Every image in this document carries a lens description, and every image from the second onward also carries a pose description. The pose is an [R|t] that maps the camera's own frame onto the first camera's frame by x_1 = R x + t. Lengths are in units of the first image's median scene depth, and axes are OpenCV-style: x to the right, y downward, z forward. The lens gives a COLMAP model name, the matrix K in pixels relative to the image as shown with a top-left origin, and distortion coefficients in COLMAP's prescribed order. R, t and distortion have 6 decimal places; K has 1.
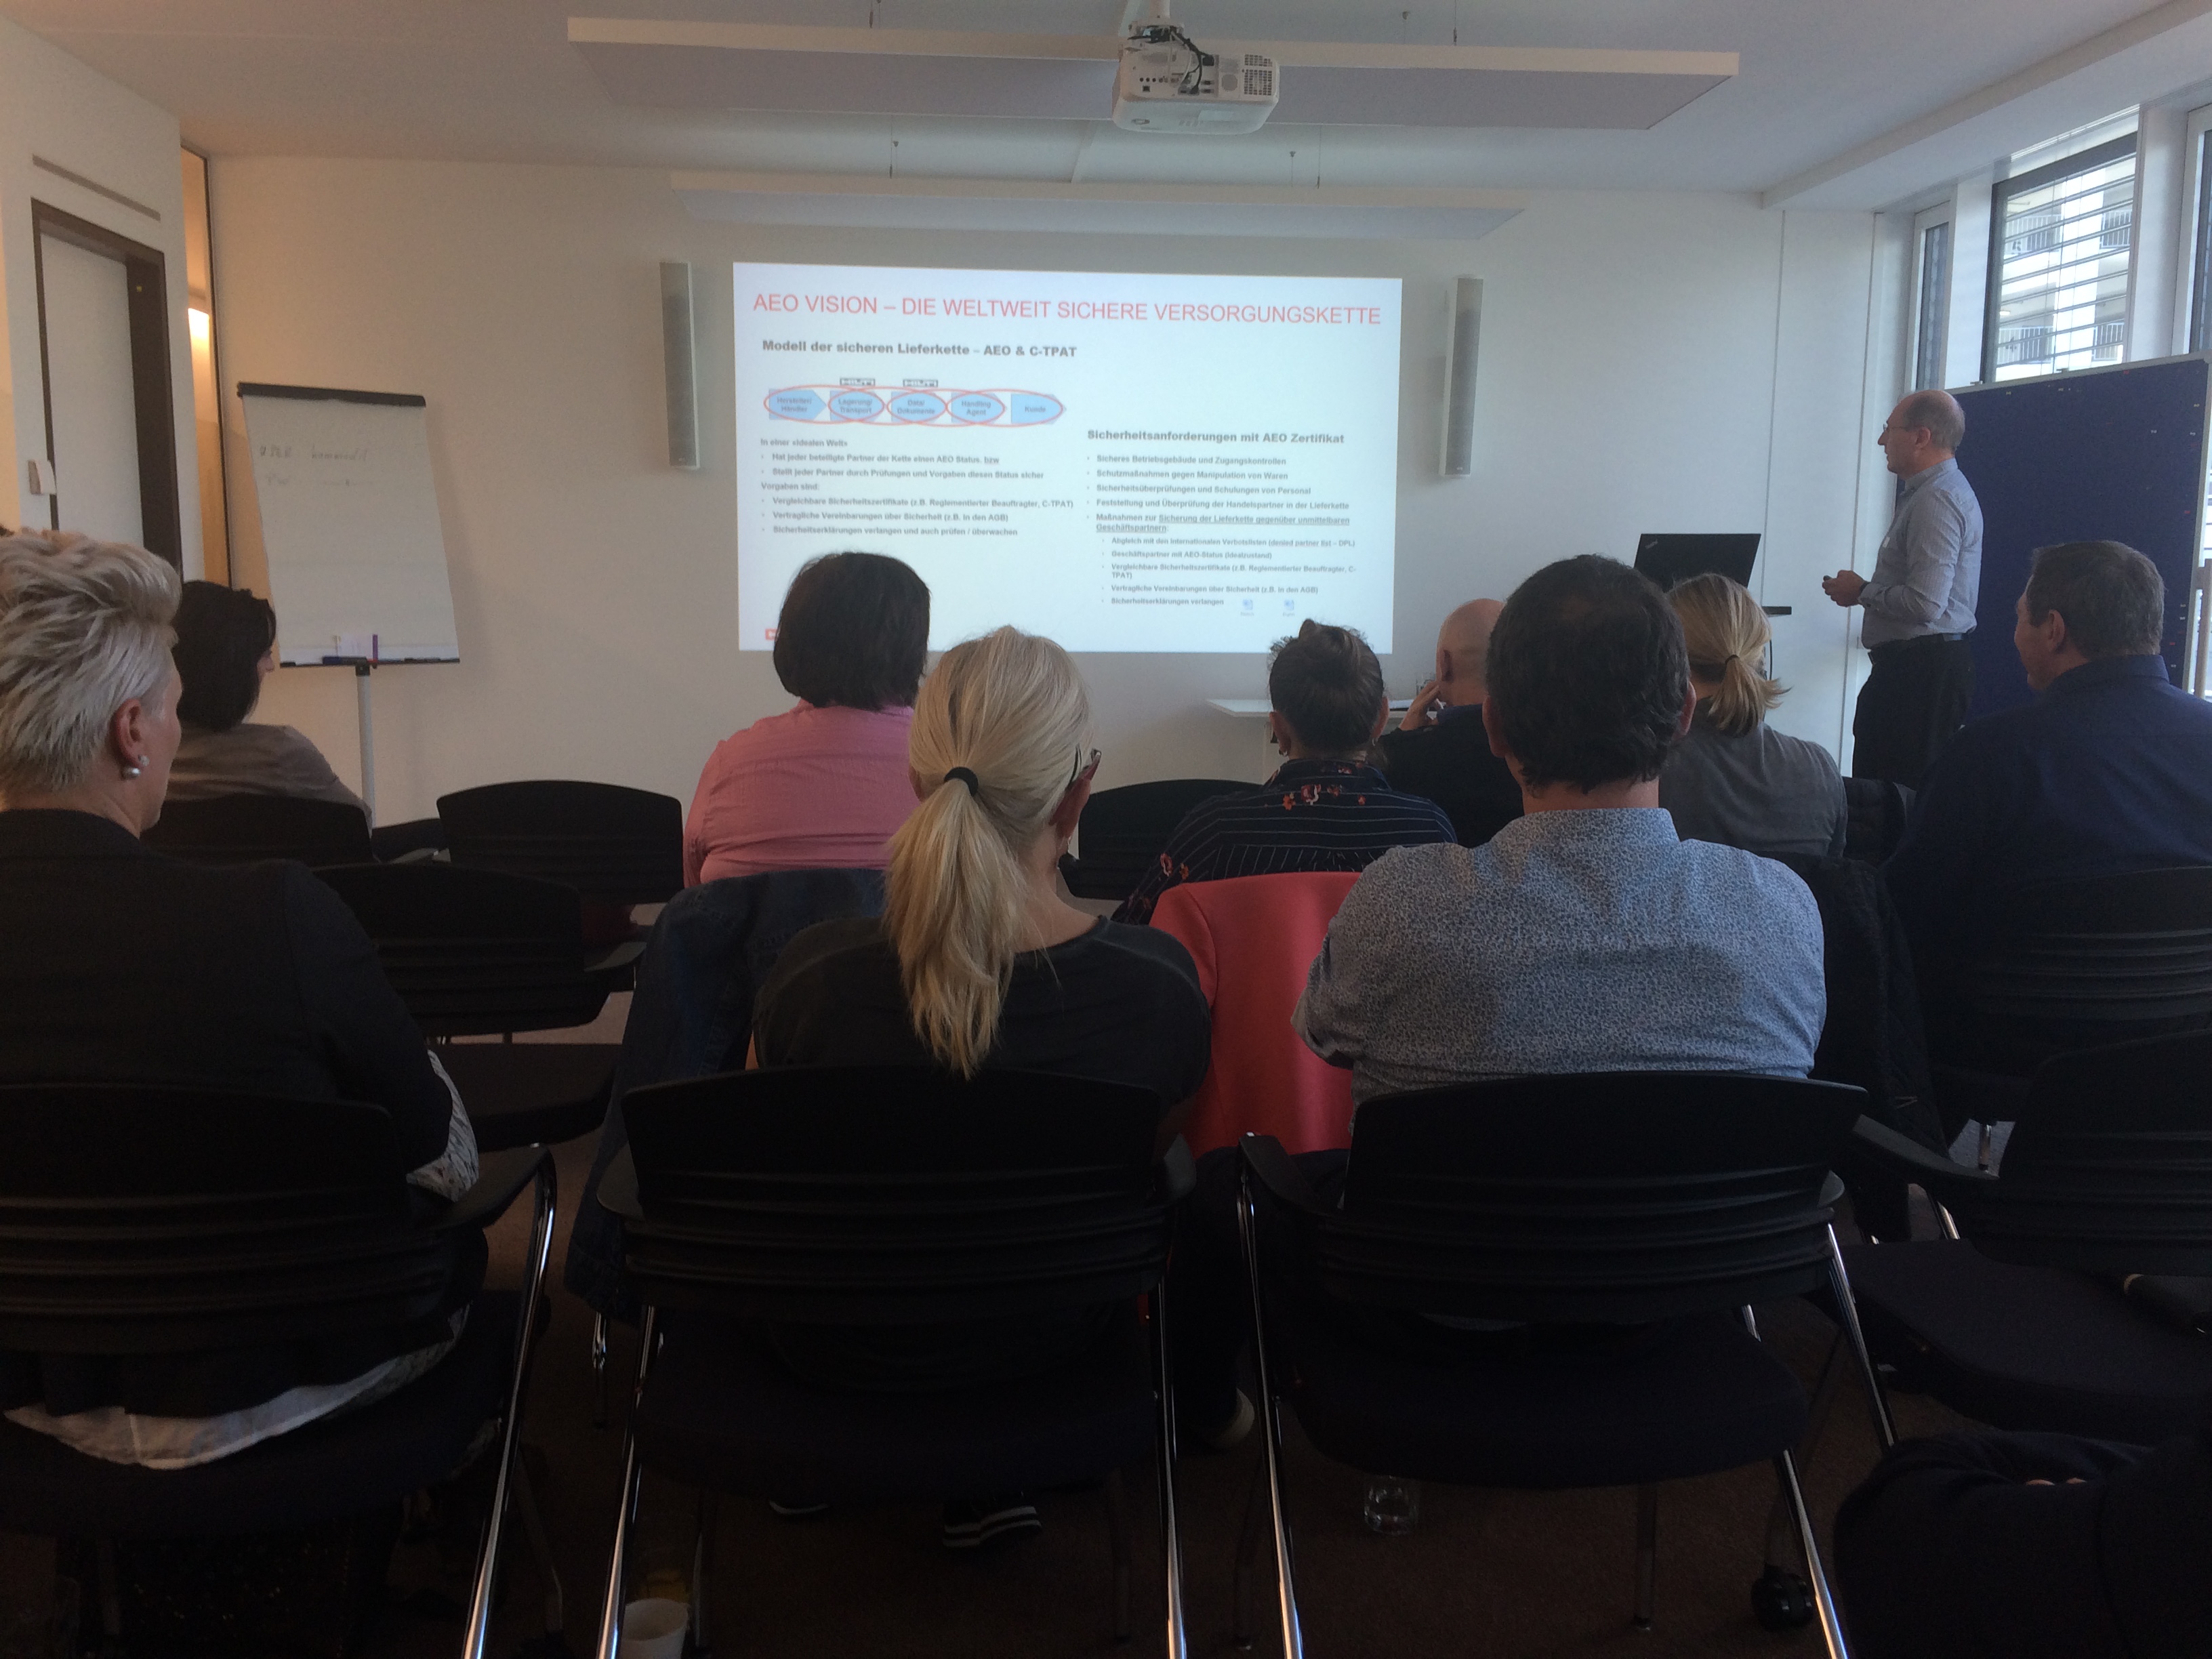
lens RADIAL K [[1877.3, 0, 1084.8], [0, 1877.3, 820.9], [0, 0, 1]] dist [0.042098, 0.006706]
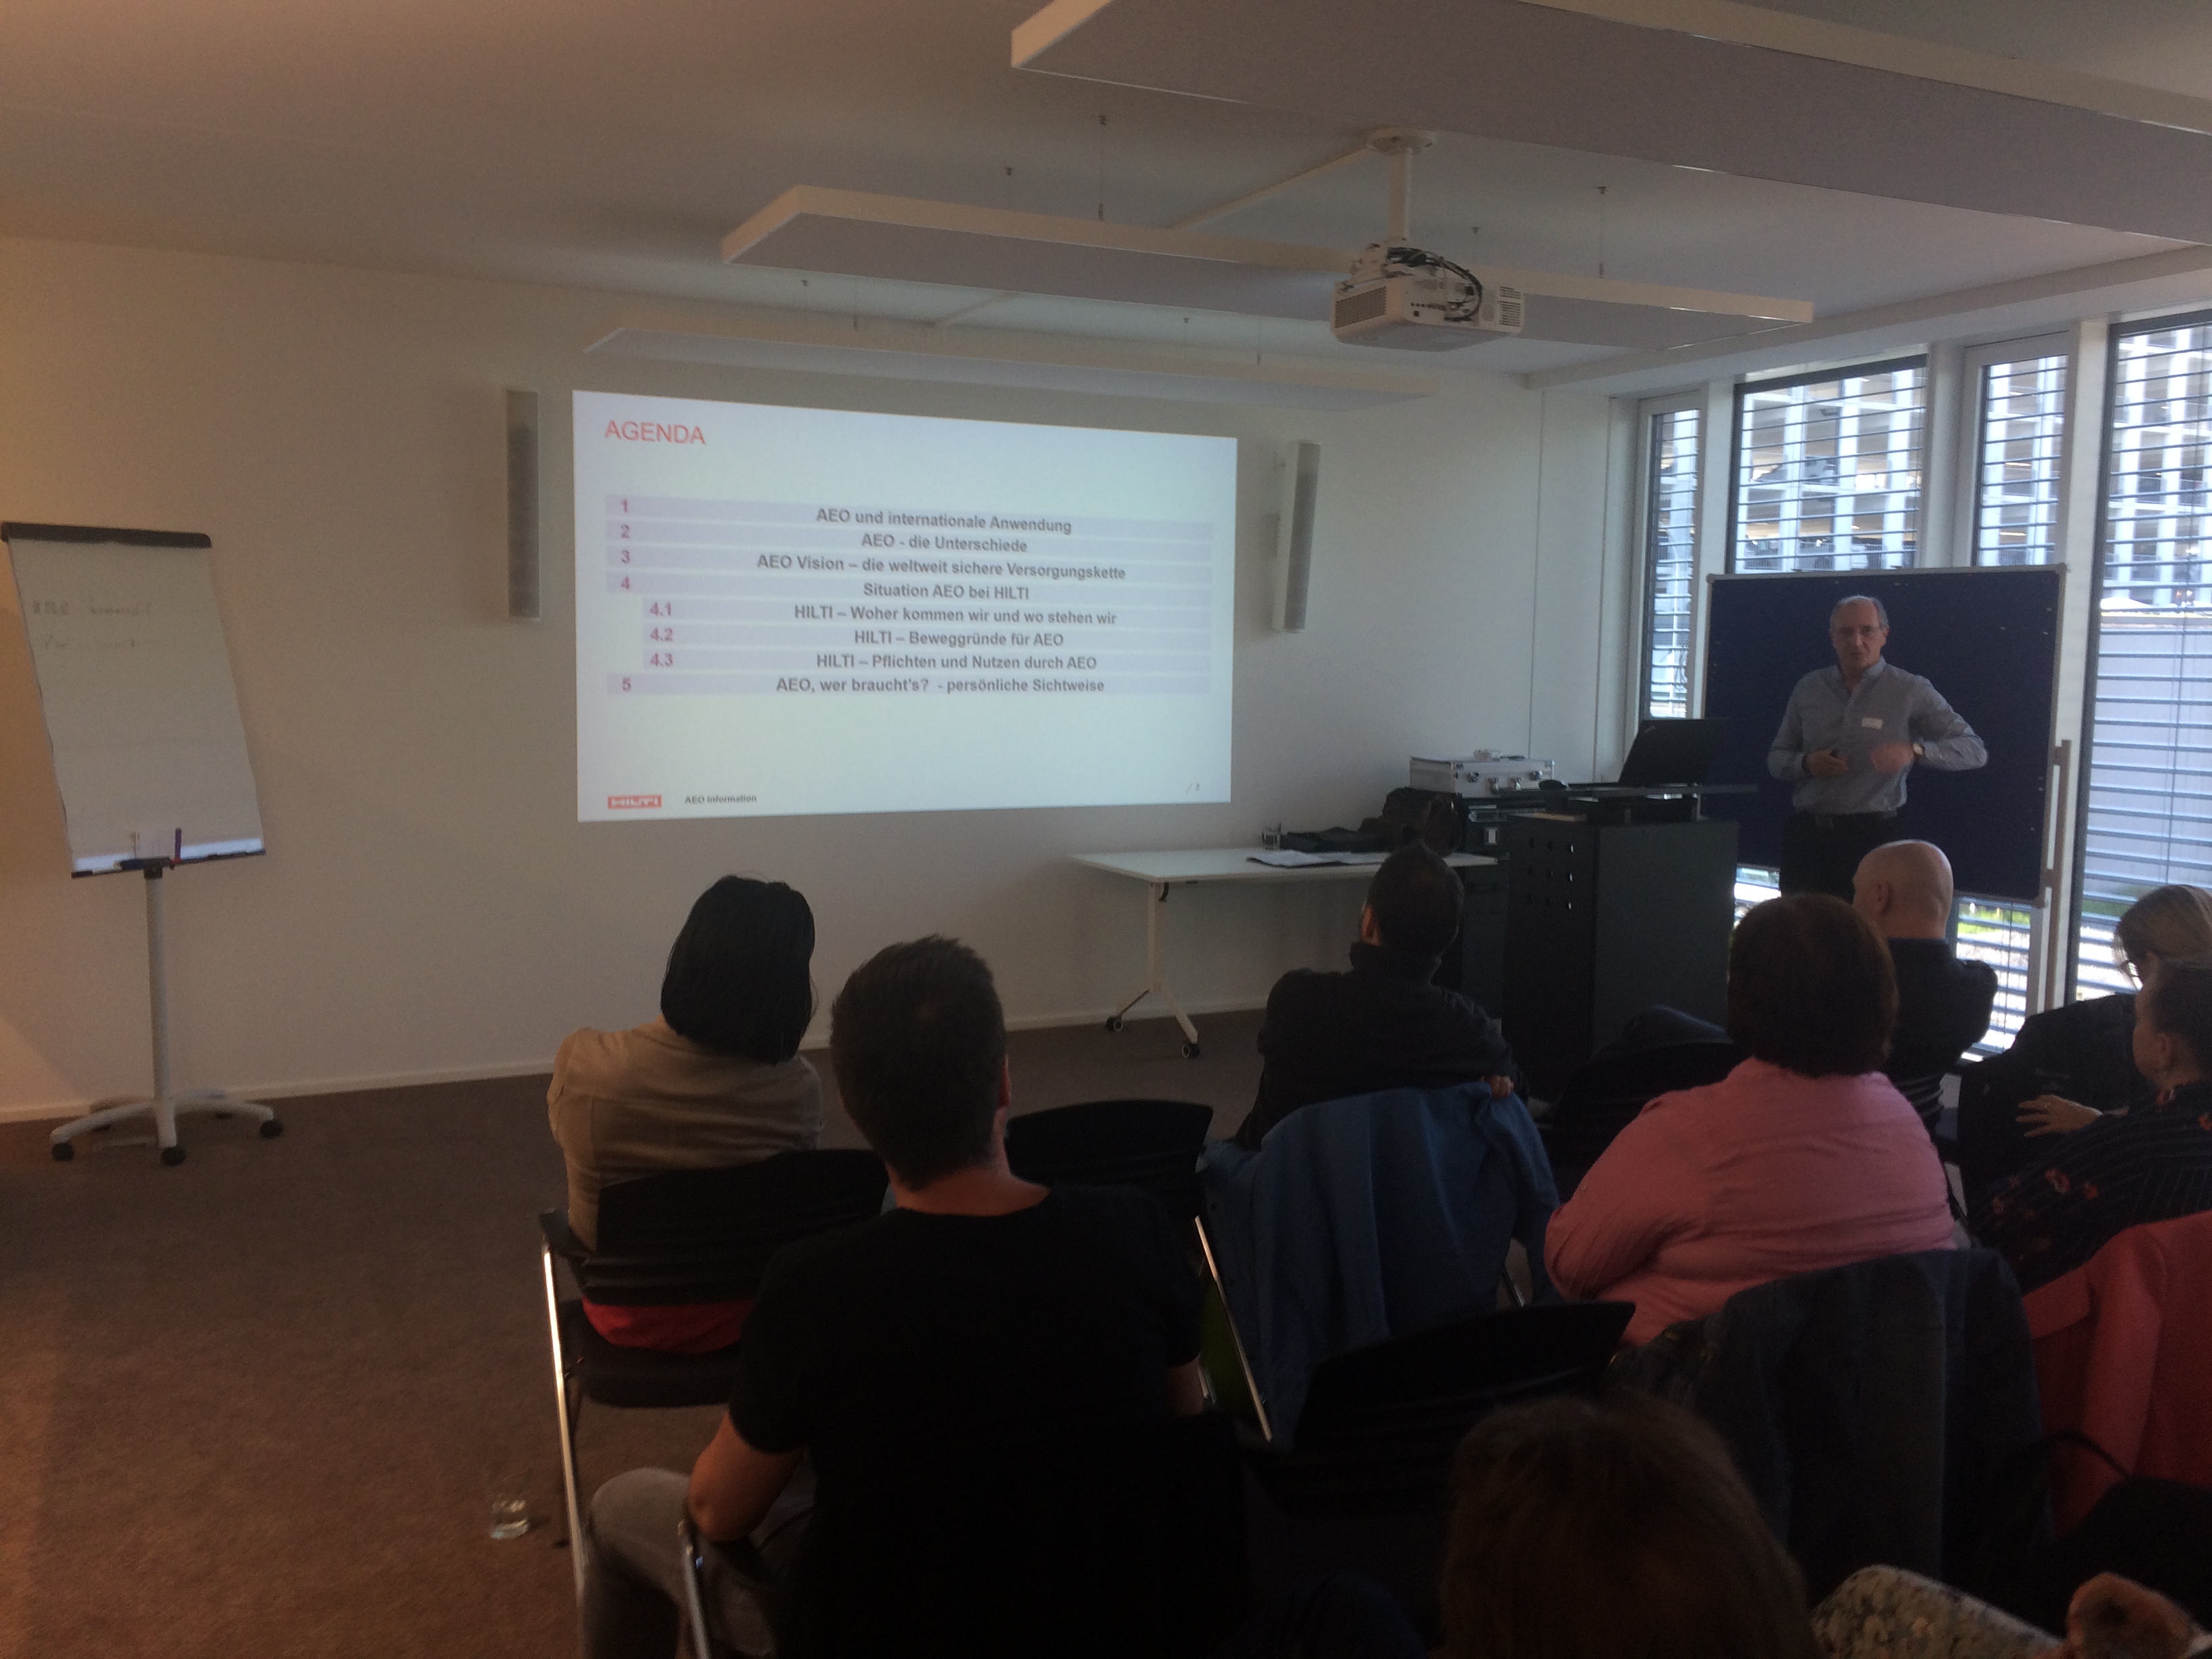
lens RADIAL K [[1857.8, 0, 1106.0], [0, 1857.8, 829.5], [0, 0, 1]] dist [0.089041, -0.107763]
pose [[0.930059, -0.035521, 0.365690, -0.298606], [0.044207, 0.998904, -0.015404, -0.067713], [-0.364742, 0.030492, 0.930609, 0.096038]]
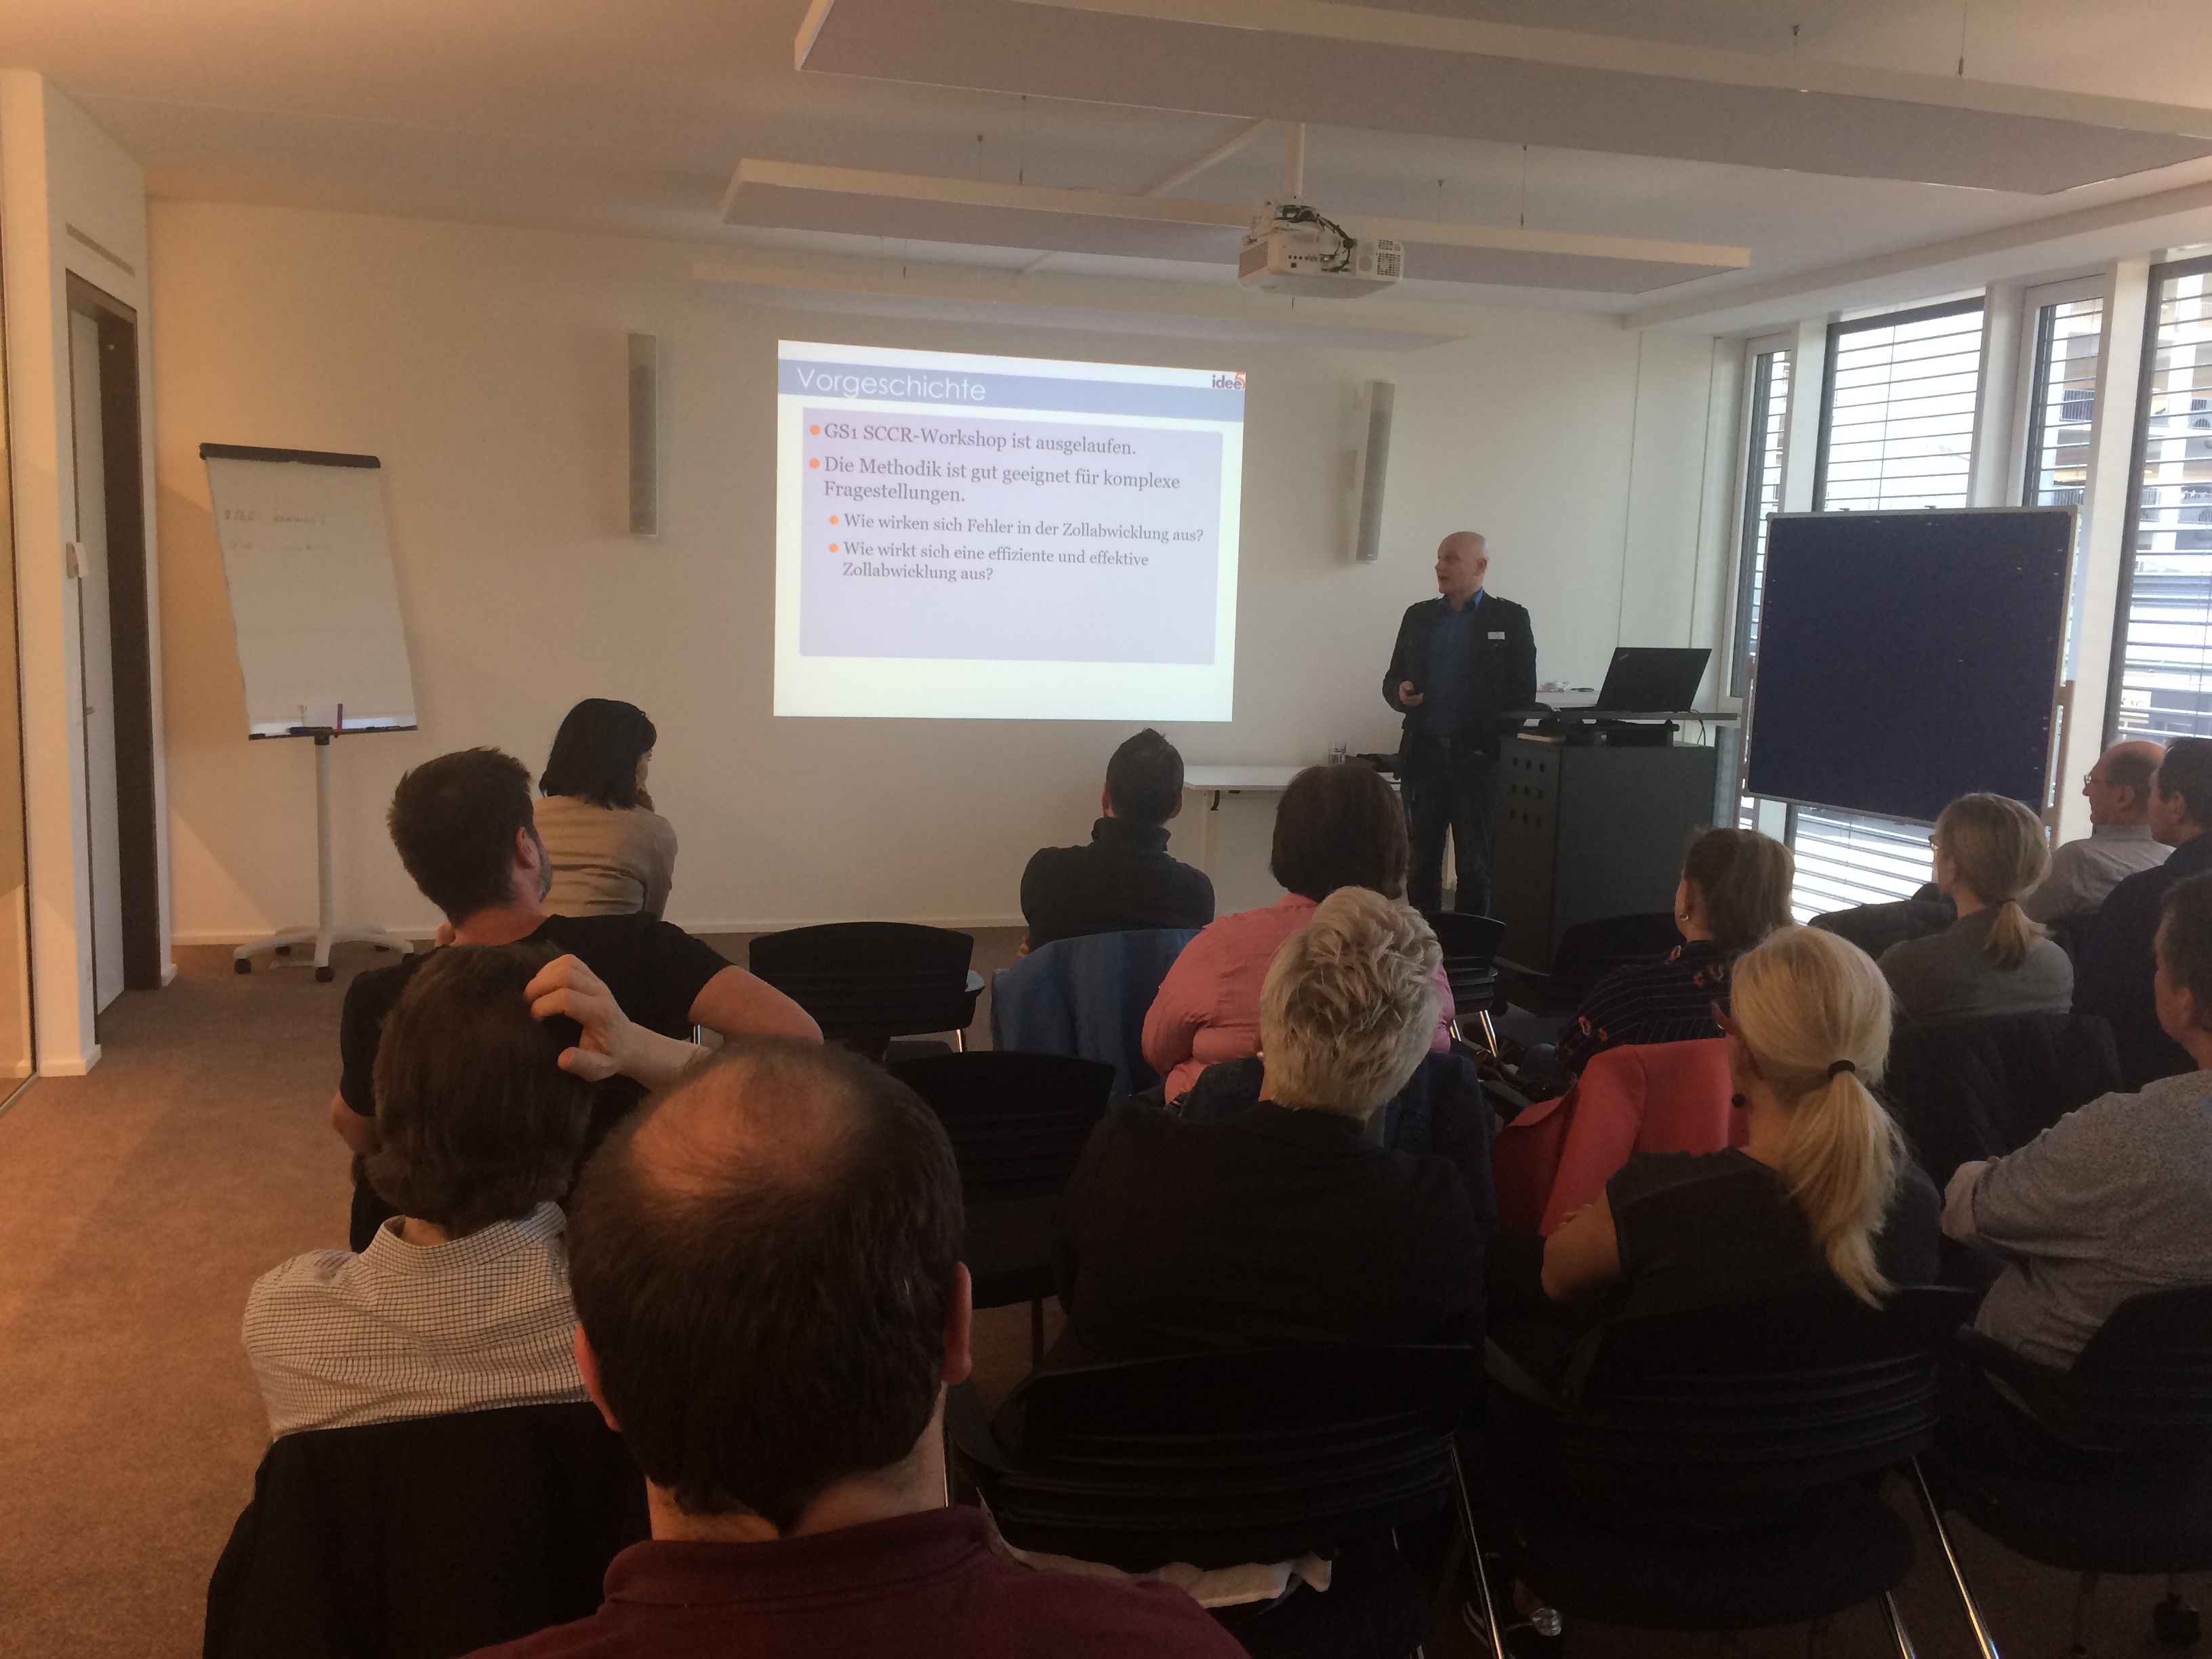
lens RADIAL K [[1857.8, 0, 1106.0], [0, 1857.8, 829.5], [0, 0, 1]] dist [0.089041, -0.107763]
pose [[0.979790, -0.004239, 0.199983, -0.181018], [0.002101, 0.999938, 0.010901, -0.043338], [-0.200017, -0.010260, 0.979739, -0.031693]]
